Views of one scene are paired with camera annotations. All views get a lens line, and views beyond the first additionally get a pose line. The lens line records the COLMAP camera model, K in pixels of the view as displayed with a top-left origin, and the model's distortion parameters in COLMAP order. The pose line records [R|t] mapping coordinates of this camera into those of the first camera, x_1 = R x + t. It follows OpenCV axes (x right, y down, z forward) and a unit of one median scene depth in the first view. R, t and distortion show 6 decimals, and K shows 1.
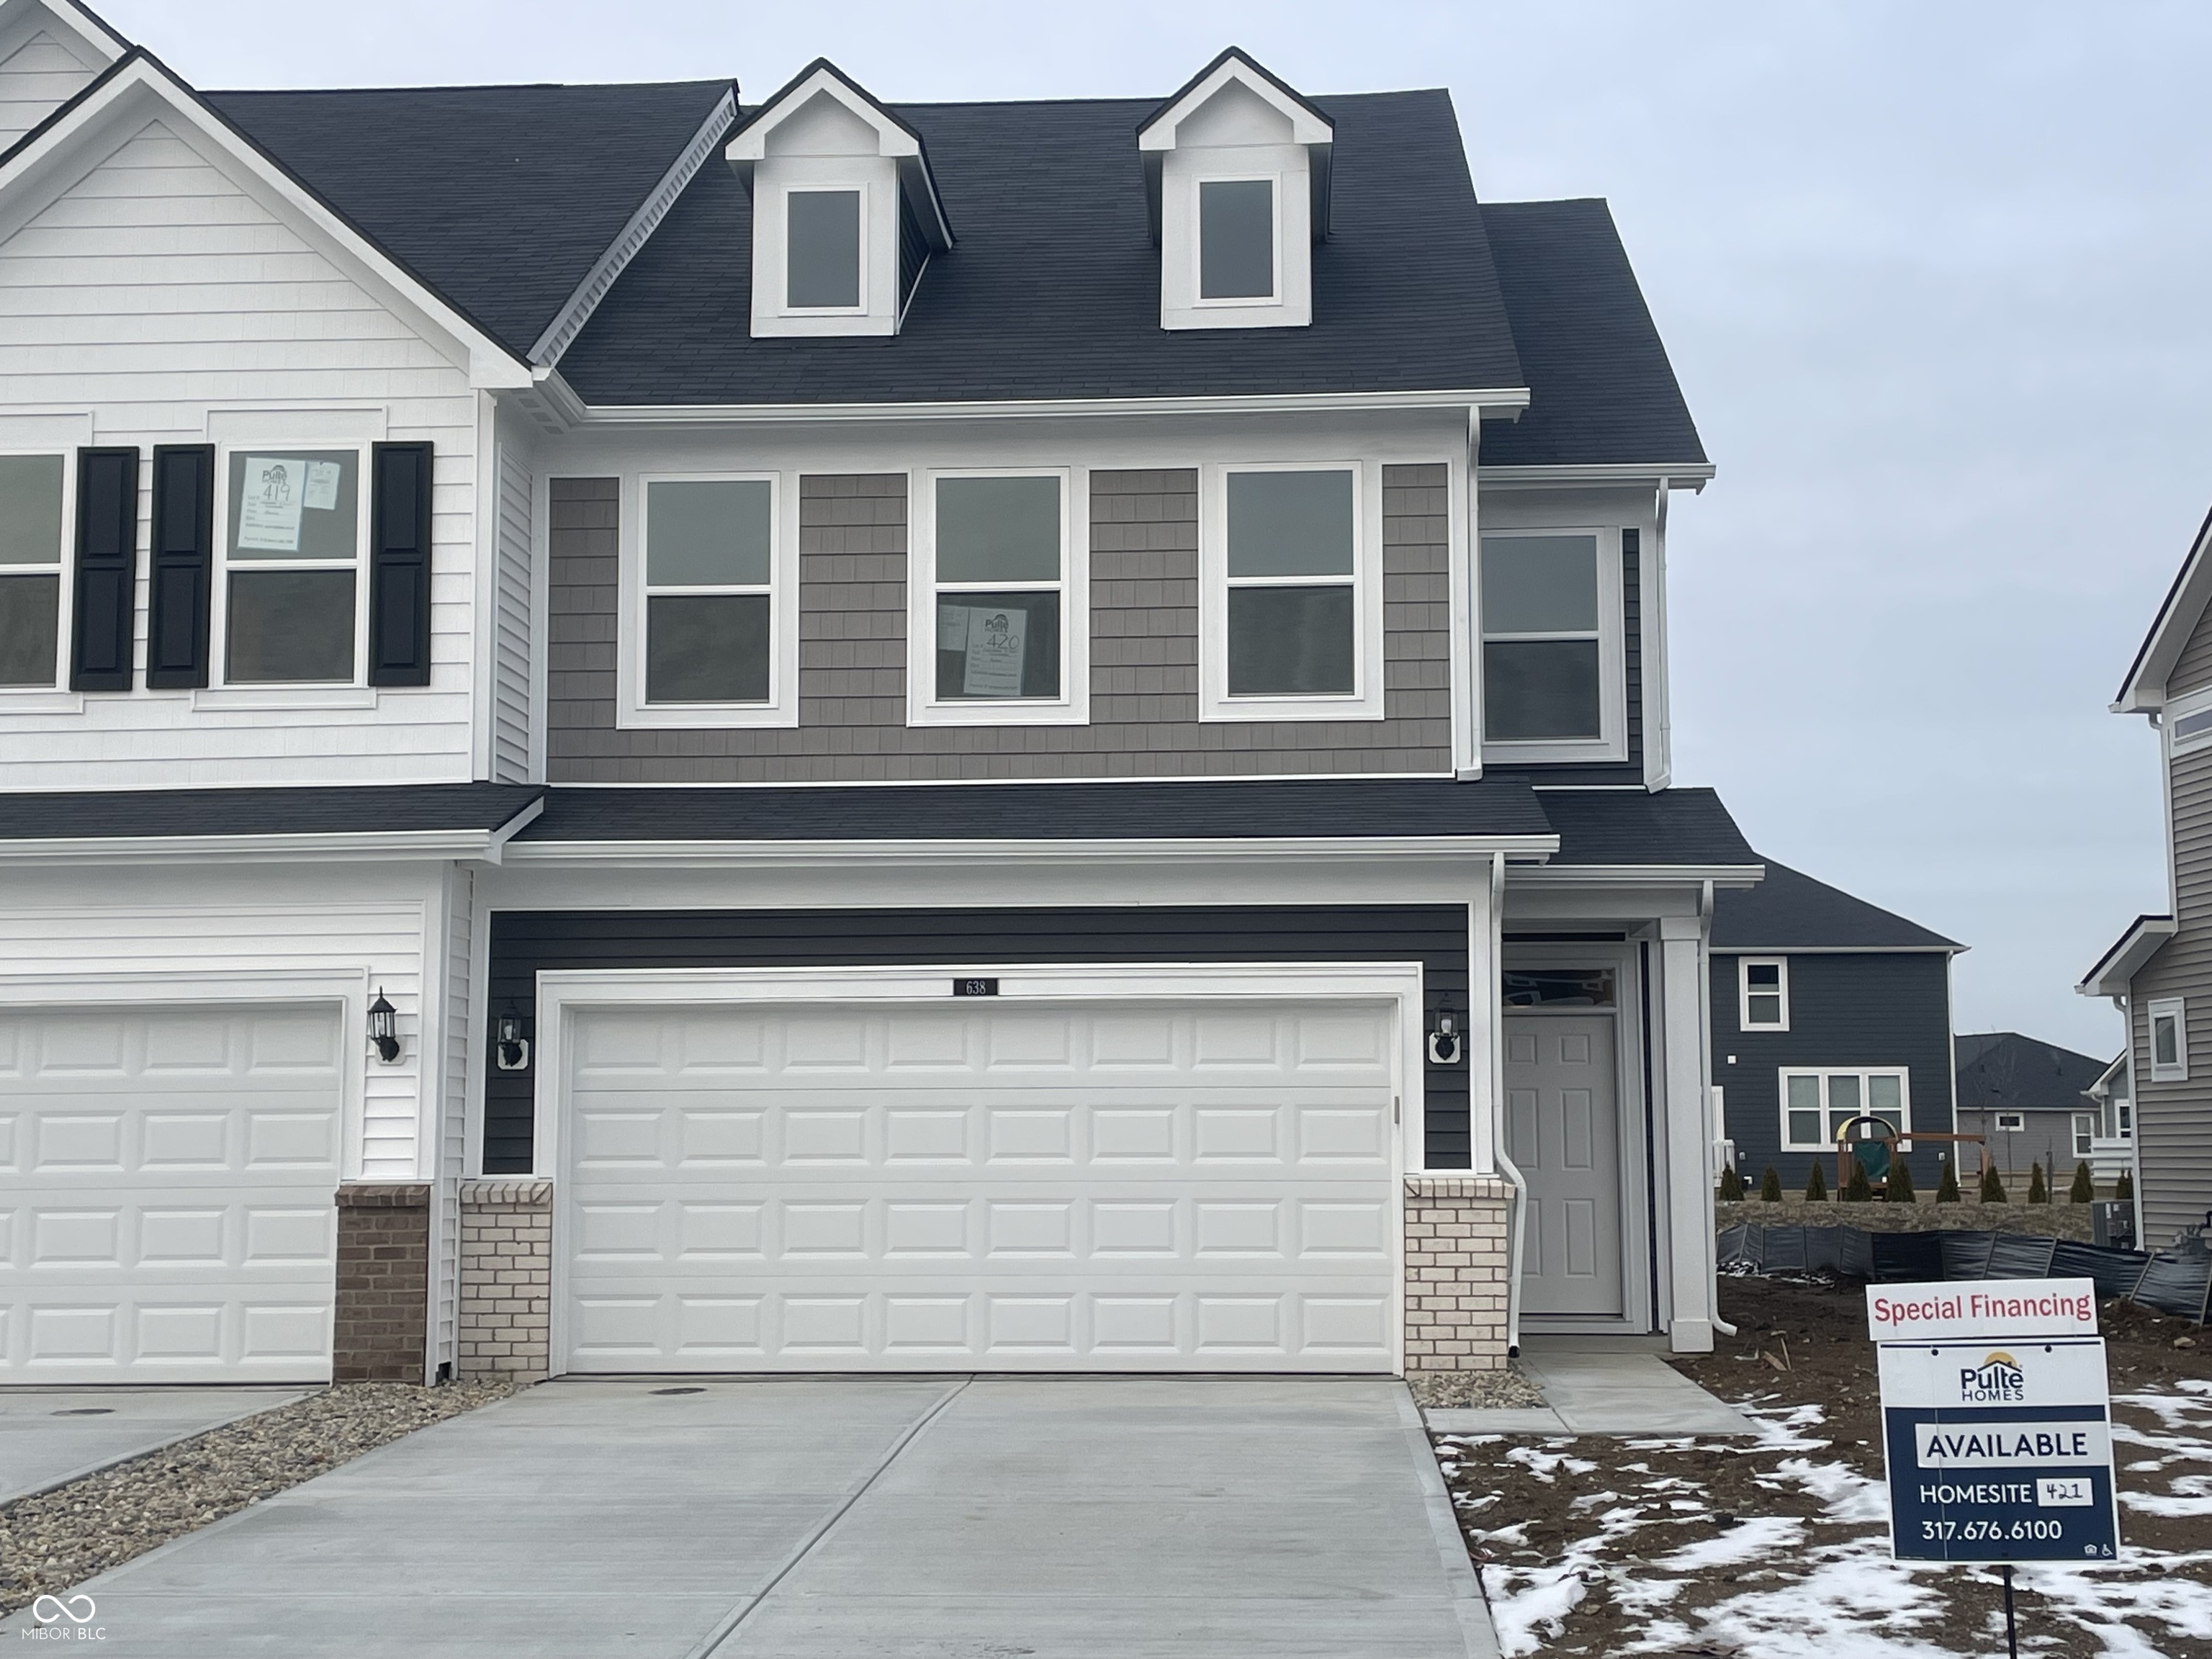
lens RADIAL K [[2963.3, 0, 1106.6], [0, 2963.3, 826.9], [0, 0, 1]] dist [0.191519, 0.000000]
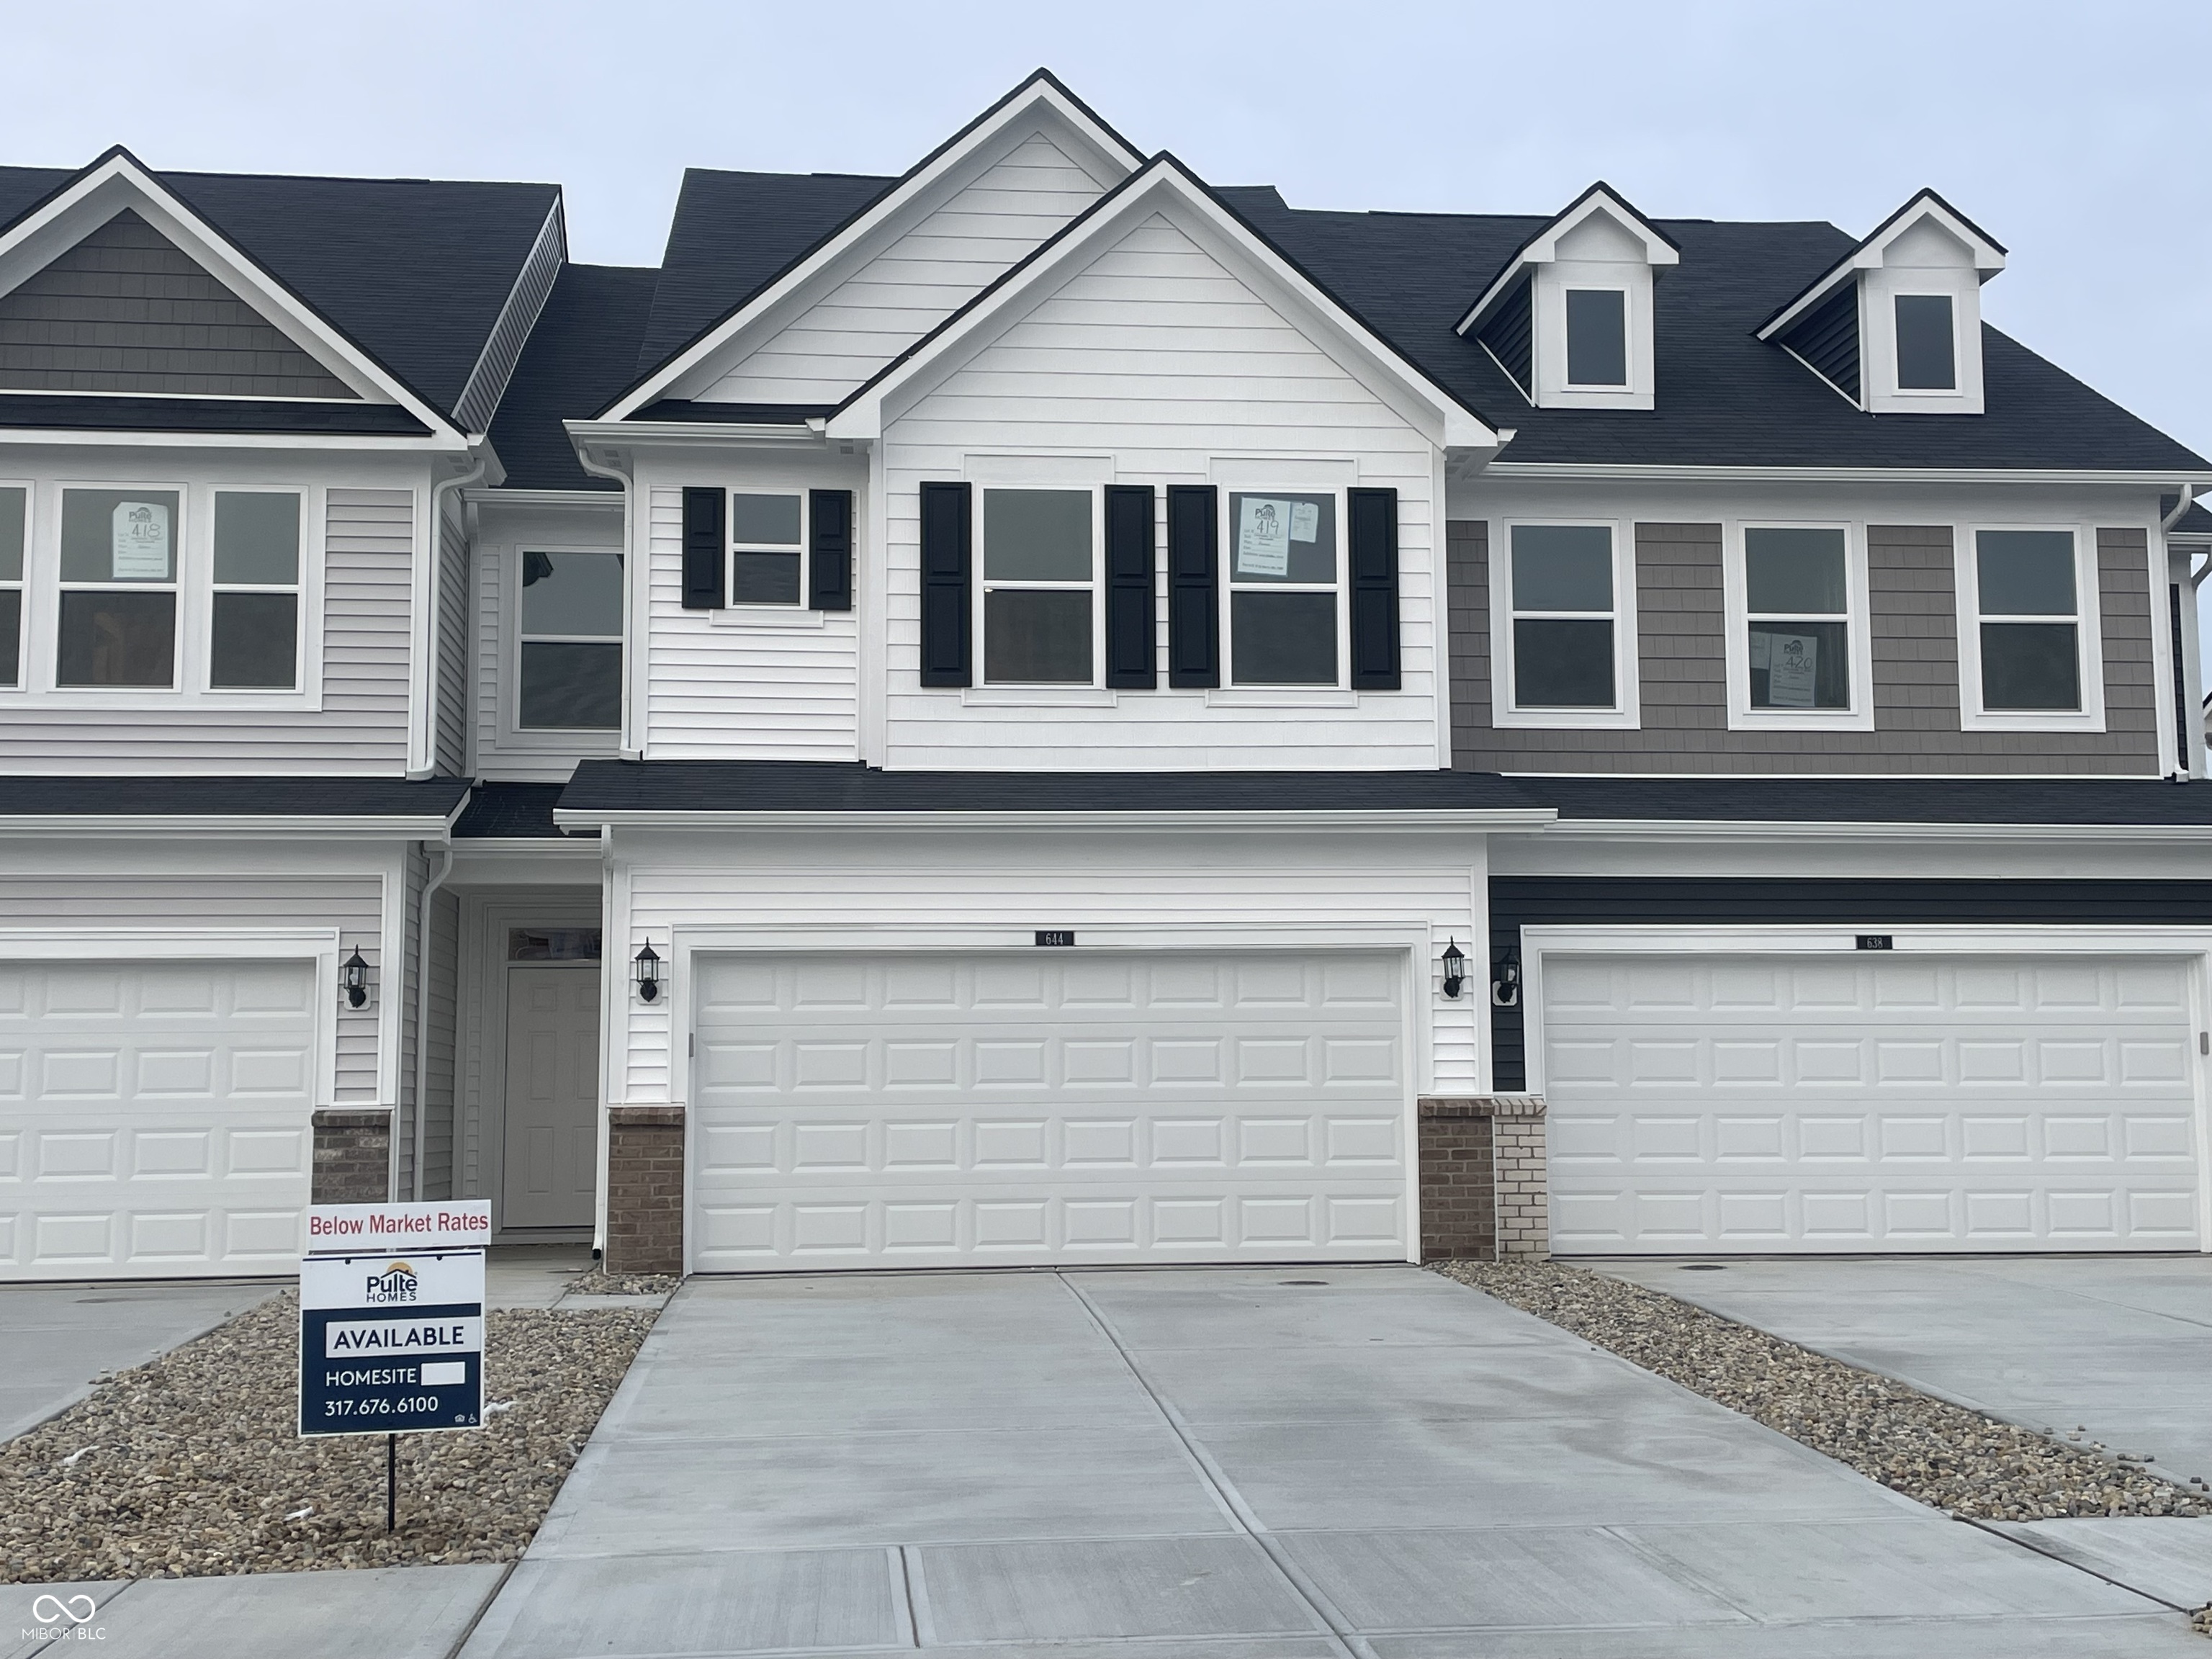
lens RADIAL K [[2482.7, 0, 1112.6], [0, 2482.7, 825.7], [0, 0, 1]] dist [0.169638, 0.000000]
pose [[0.978666, 0.014402, 0.204953, -0.535091], [-0.015541, 0.999871, 0.003947, 0.005743], [-0.204870, -0.007048, 0.978764, 0.034617]]
